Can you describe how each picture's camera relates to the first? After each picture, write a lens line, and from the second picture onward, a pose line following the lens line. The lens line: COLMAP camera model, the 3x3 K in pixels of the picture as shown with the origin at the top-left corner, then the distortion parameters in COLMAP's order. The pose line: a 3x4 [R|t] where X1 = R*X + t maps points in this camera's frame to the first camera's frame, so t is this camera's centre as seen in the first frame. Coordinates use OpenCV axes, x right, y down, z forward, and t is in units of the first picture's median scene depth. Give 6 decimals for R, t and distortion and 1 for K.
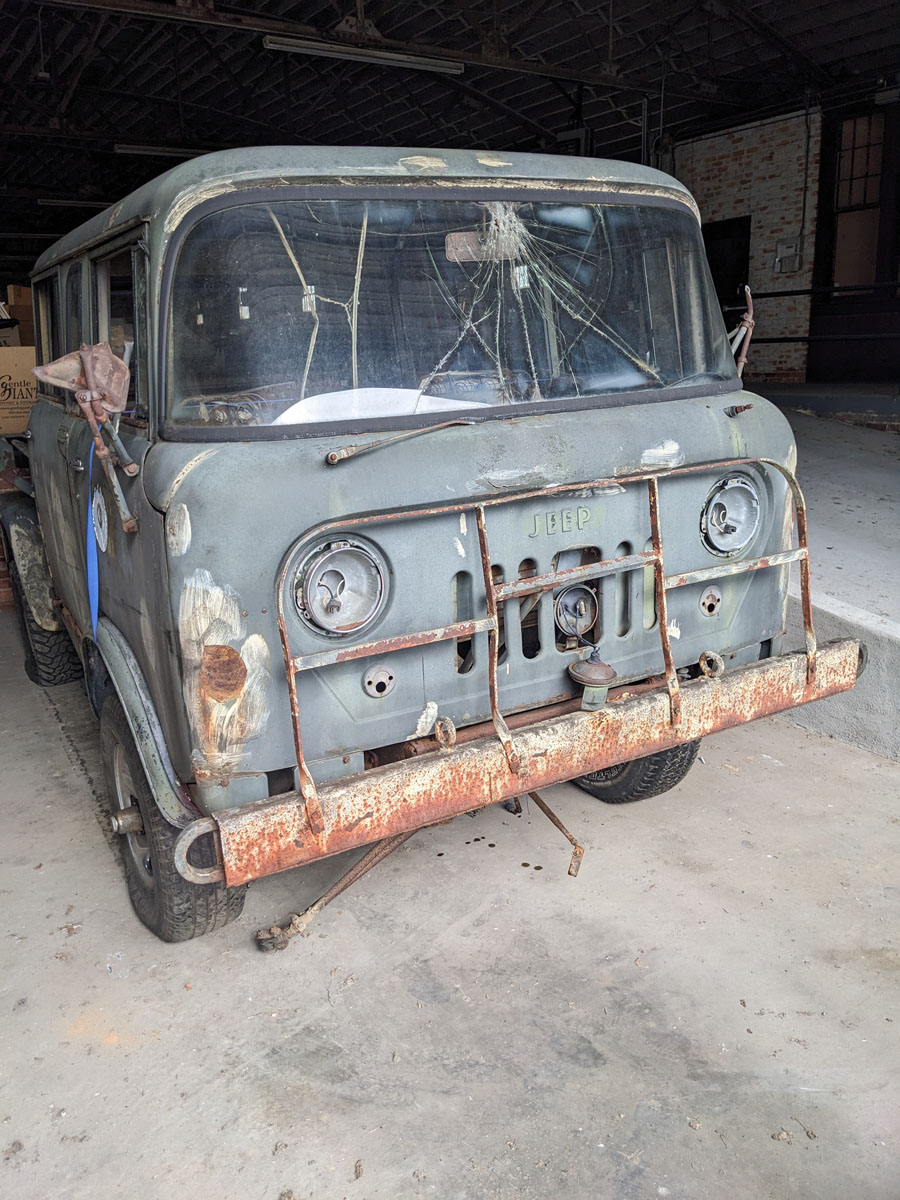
lens RADIAL K [[982.1, 0, 450.0], [0, 982.1, 600.0], [0, 0, 1]] dist [-0.001648, -0.000718]
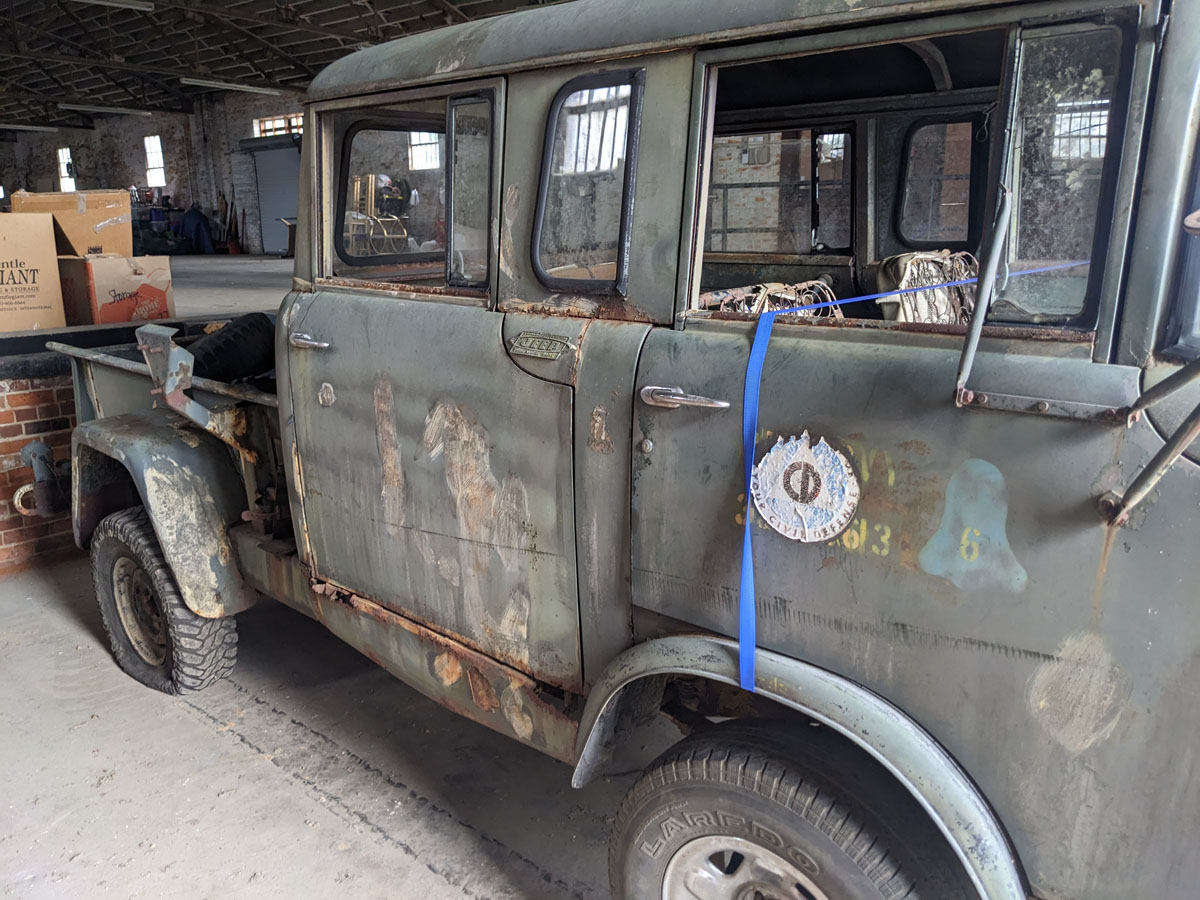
lens RADIAL K [[982.1, 0, 600.0], [0, 982.1, 450.0], [0, 0, 1]] dist [-0.001648, -0.000718]
pose [[0.945781, -0.048133, 0.321219, -0.356718], [0.059456, 0.997904, -0.025528, -0.052204], [-0.319317, 0.043242, 0.946661, 0.243200]]
